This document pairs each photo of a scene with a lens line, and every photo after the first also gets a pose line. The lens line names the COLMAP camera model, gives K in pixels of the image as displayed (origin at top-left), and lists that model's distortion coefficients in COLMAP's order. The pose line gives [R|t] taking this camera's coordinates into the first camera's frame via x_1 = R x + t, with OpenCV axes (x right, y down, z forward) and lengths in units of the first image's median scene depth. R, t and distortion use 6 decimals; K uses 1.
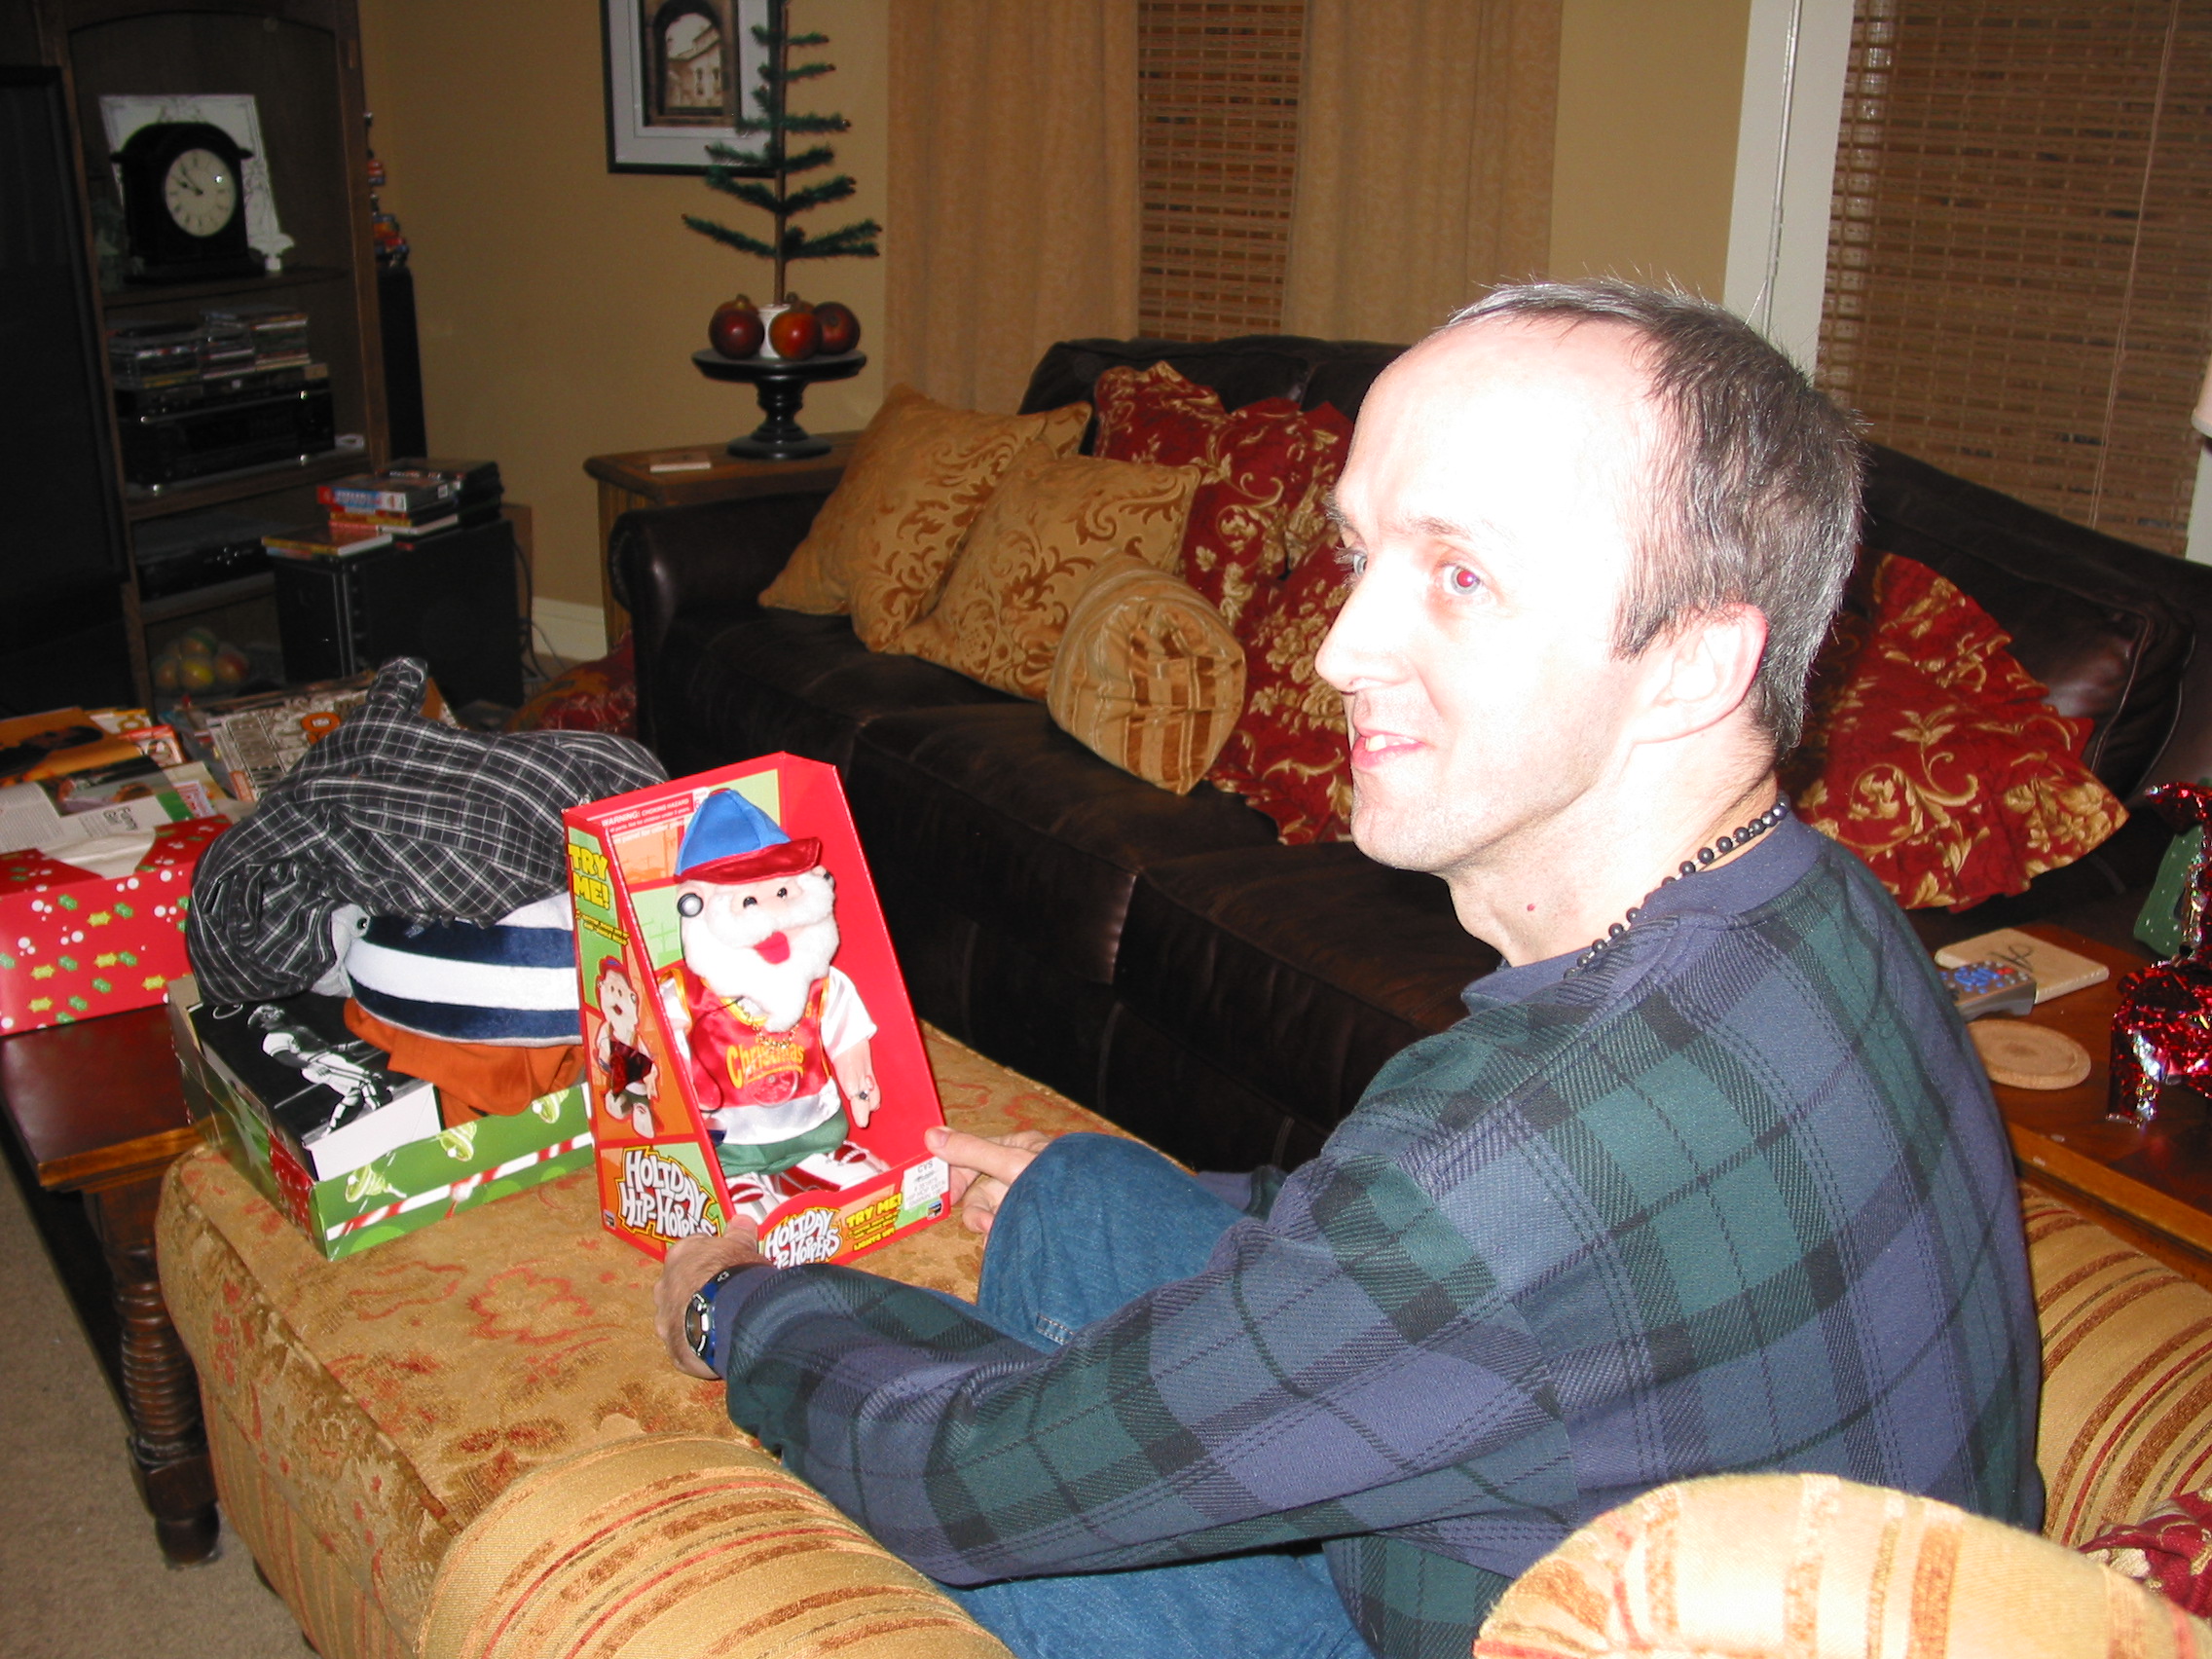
lens RADIAL K [[2193.6, 0, 1116.7], [0, 2193.6, 839.1], [0, 0, 1]] dist [-0.172206, 0.191554]
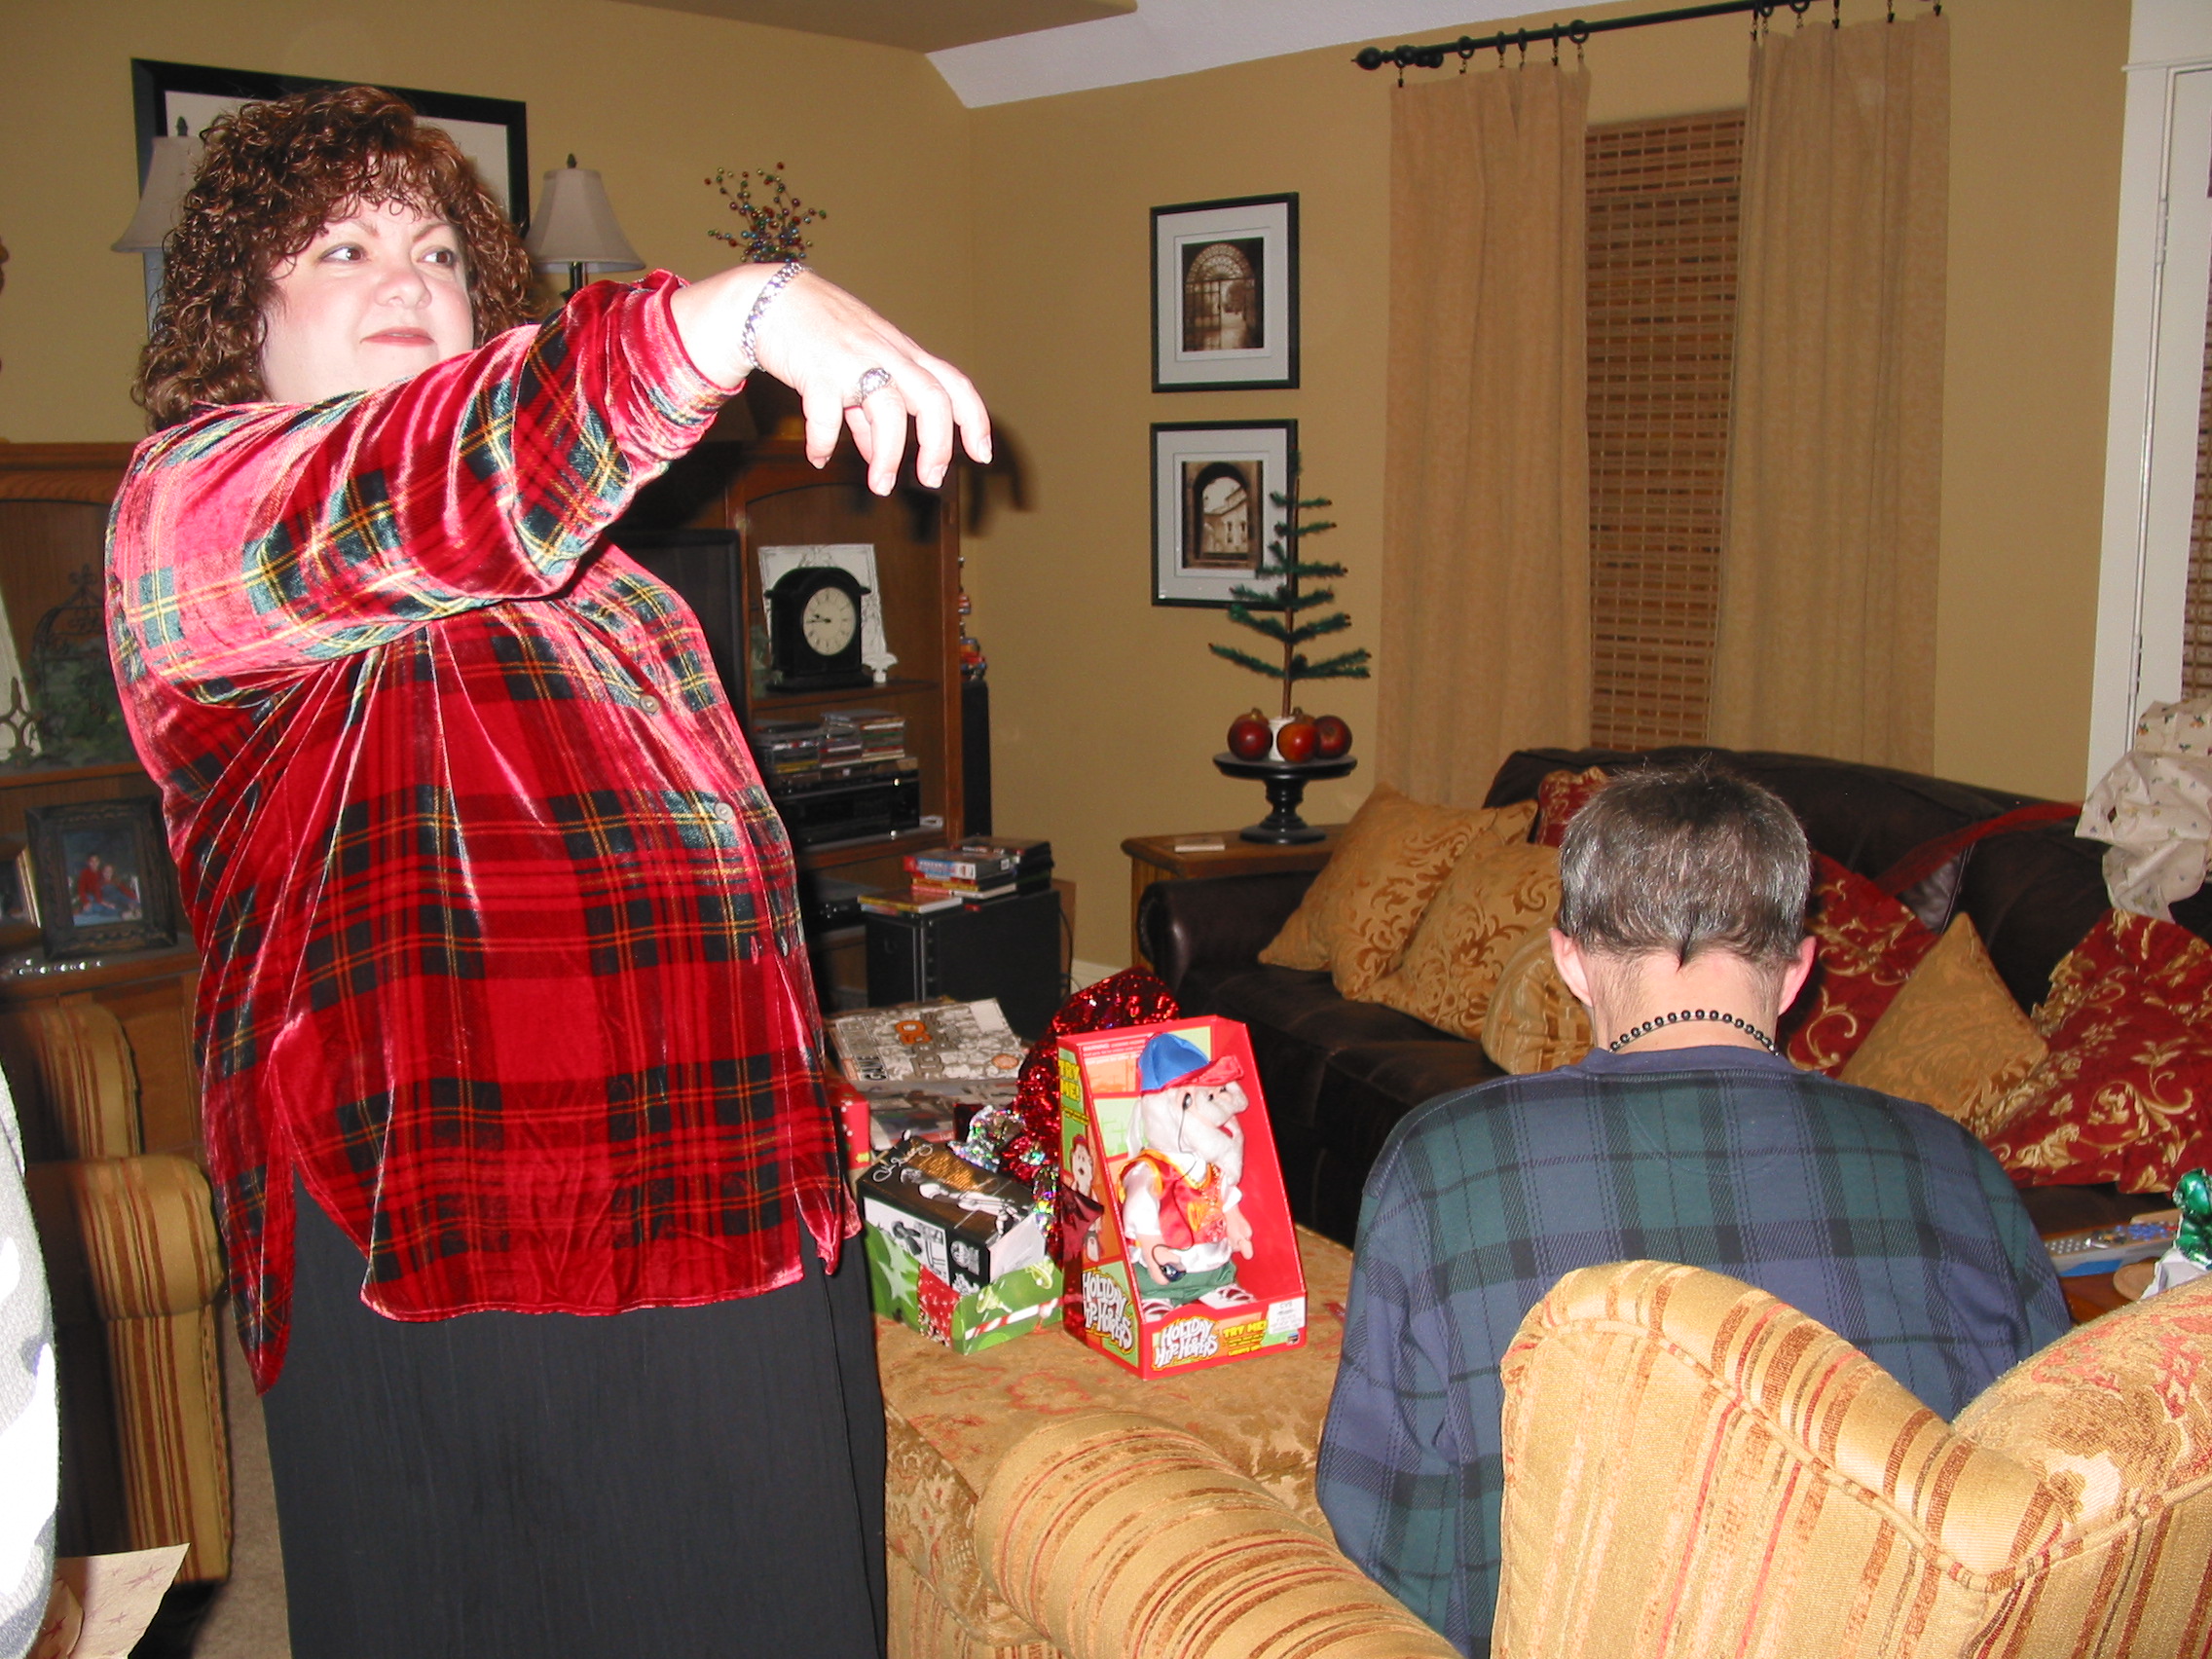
lens RADIAL K [[2193.6, 0, 1116.7], [0, 2193.6, 839.1], [0, 0, 1]] dist [-0.172206, 0.191554]
pose [[0.971027, 0.014994, -0.238498, 0.045280], [-0.058517, 0.982564, -0.176476, 0.041808], [0.231693, 0.185319, 0.954974, -0.178315]]
